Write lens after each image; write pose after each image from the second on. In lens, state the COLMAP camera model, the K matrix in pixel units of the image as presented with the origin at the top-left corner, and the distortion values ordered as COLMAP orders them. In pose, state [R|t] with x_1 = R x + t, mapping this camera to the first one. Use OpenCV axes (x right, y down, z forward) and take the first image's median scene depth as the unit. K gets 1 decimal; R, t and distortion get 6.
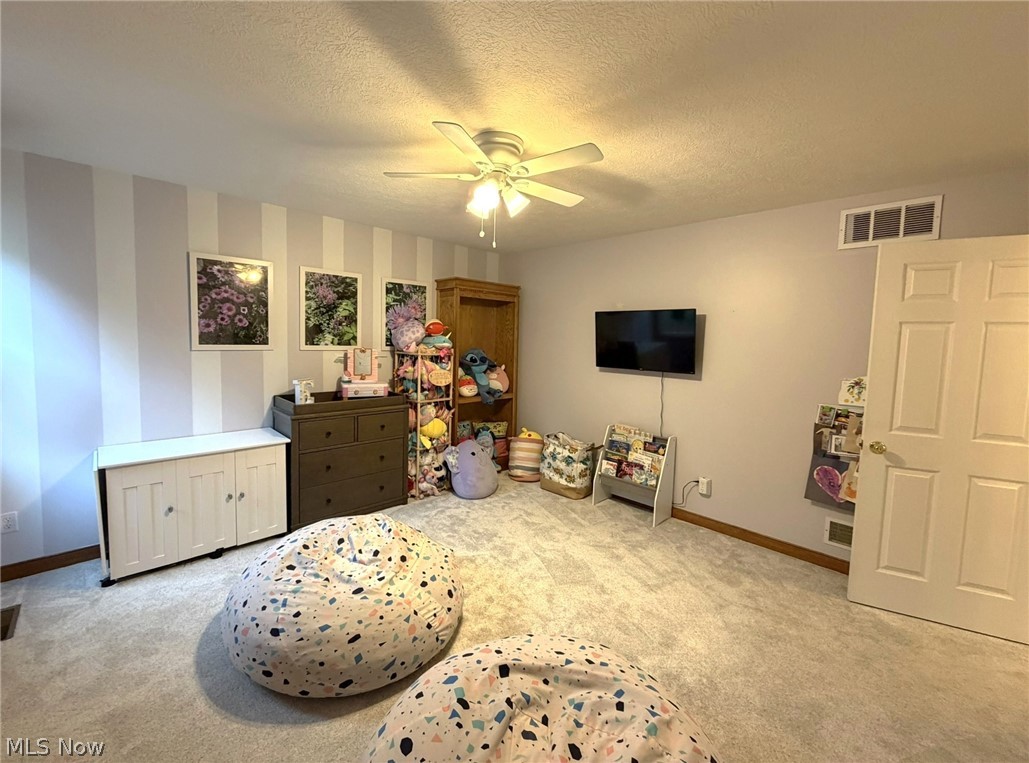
lens RADIAL K [[414.1, 0, 491.1], [0, 414.1, 364.9], [0, 0, 1]] dist [-0.001613, 0.000001]
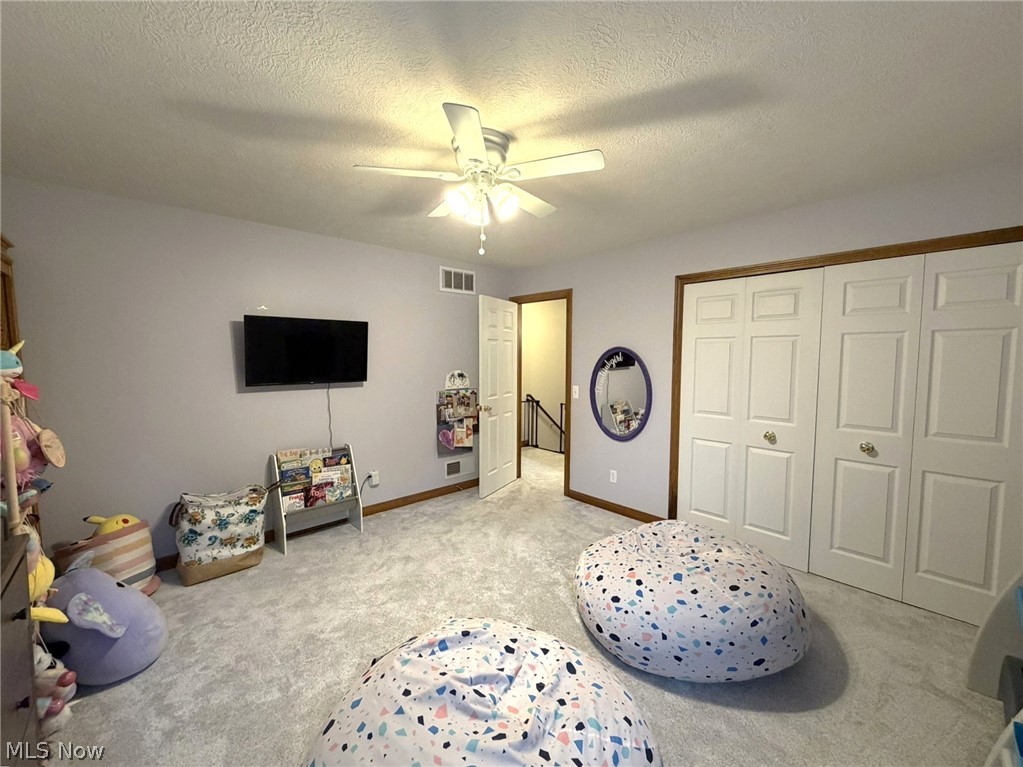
lens RADIAL K [[411.7, 0, 511.8], [0, 411.7, 379.2], [0, 0, 1]] dist [-0.001613, 0.000001]
pose [[0.015305, -0.086361, 0.996146, -0.556863], [0.066273, 0.994160, 0.085170, -0.047215], [-0.997684, 0.064714, 0.020939, 0.549861]]
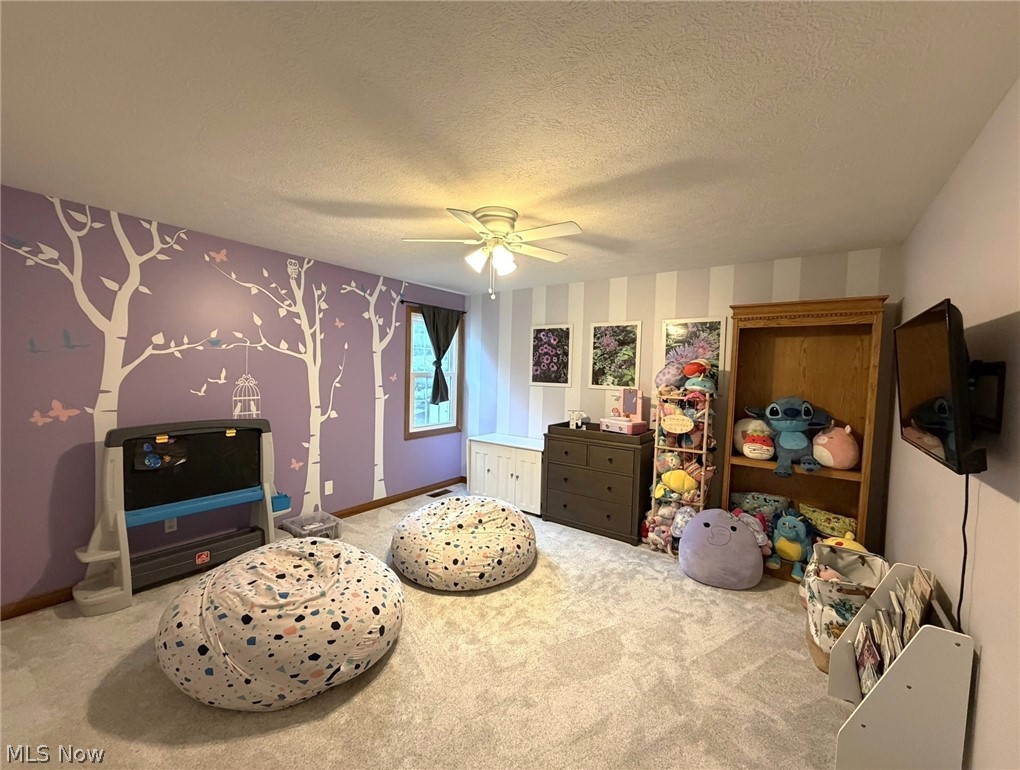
lens RADIAL K [[409.4, 0, 509.1], [0, 409.4, 391.2], [0, 0, 1]] dist [-0.000895, -0.000177]
pose [[0.198518, 0.028224, -0.979691, 0.707333], [-0.085915, 0.996238, 0.011291, -0.019630], [0.976324, 0.081929, 0.200196, 0.490560]]
